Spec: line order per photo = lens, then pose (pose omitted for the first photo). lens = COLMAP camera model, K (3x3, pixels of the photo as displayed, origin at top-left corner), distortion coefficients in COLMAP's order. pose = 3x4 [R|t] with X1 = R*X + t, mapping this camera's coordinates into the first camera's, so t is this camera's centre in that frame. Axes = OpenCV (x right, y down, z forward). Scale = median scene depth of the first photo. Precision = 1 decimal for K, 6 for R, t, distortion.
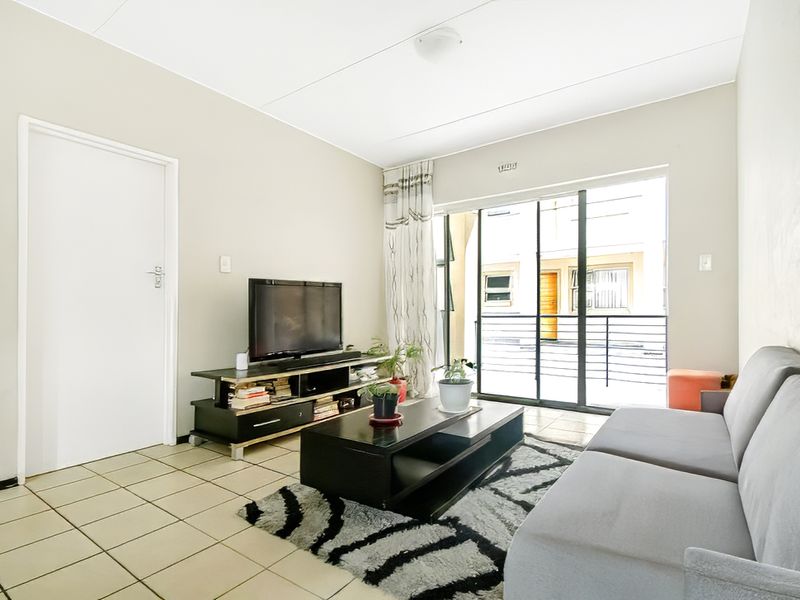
lens RADIAL K [[423.7, 0, 402.8], [0, 423.7, 307.8], [0, 0, 1]] dist [0.000417, -0.000170]
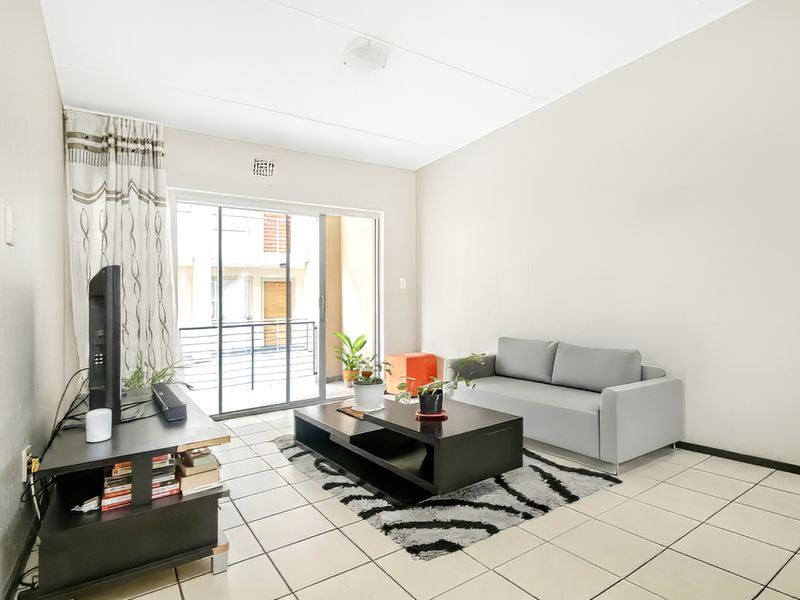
lens RADIAL K [[420.5, 0, 399.7], [0, 420.5, 333.7], [0, 0, 1]] dist [-0.002155, -0.000856]
pose [[0.363958, -0.055218, 0.929777, -0.495786], [0.030795, 0.998409, 0.047240, 0.002969], [-0.930906, 0.011439, 0.365079, 0.322473]]
